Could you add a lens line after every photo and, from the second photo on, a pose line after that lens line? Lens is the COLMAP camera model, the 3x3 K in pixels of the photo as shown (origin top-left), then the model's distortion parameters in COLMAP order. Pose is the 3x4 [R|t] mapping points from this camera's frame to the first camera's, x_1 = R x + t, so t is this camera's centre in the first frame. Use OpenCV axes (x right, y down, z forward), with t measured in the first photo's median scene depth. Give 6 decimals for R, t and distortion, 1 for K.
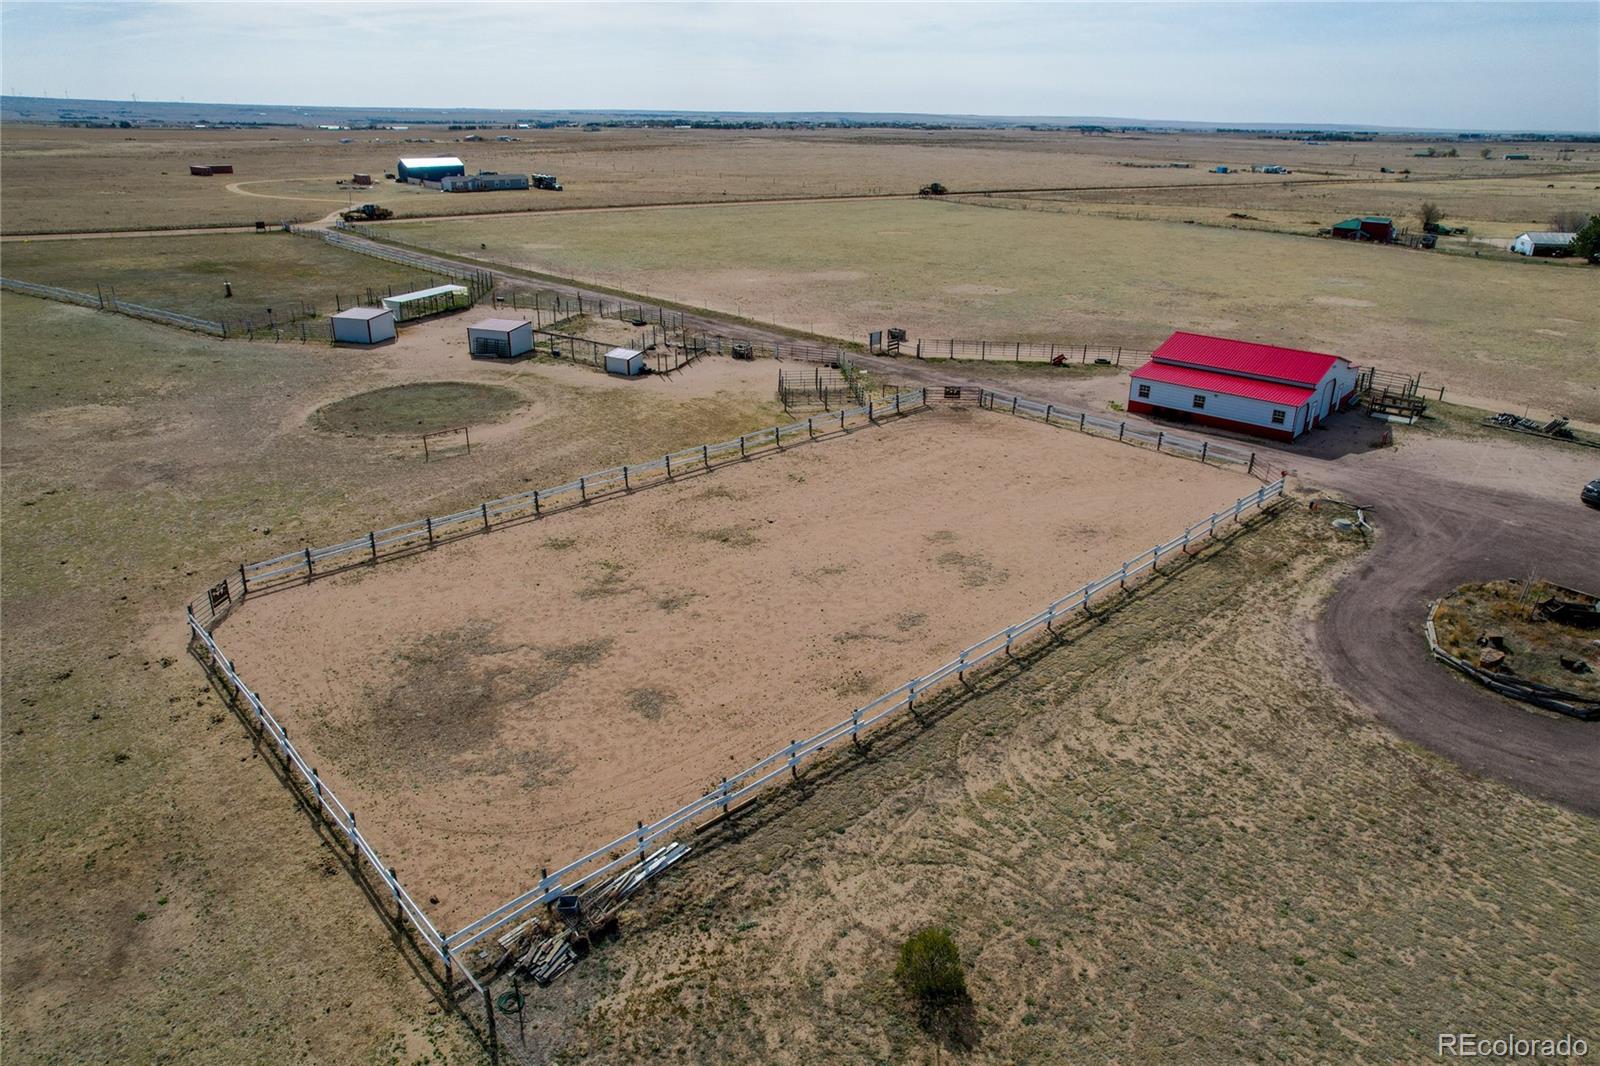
lens RADIAL K [[1030.5, 0, 807.8], [0, 1030.5, 533.9], [0, 0, 1]] dist [-0.081262, 0.074957]
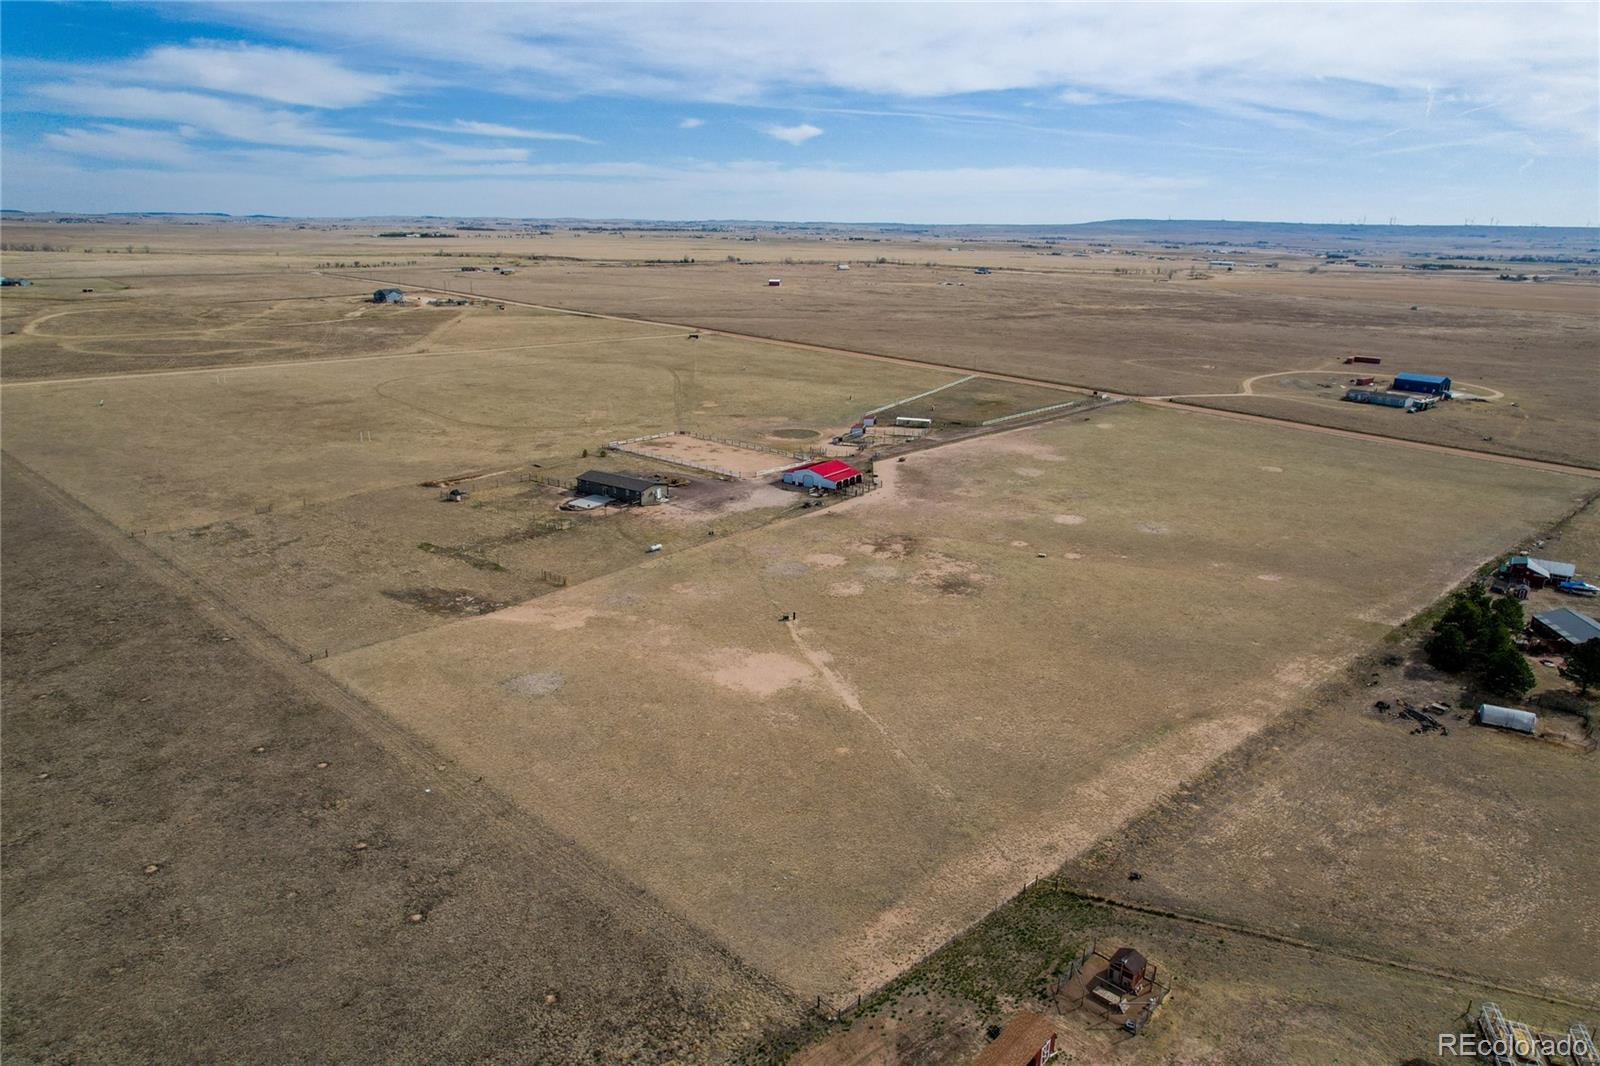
lens RADIAL K [[1030.5, 0, 807.8], [0, 1030.5, 533.9], [0, 0, 1]] dist [-0.081262, 0.074957]
pose [[0.089016, 0.282768, -0.955049, 3.786526], [-0.394489, 0.890453, 0.226874, -0.743700], [0.914579, 0.356561, 0.190813, 0.415844]]
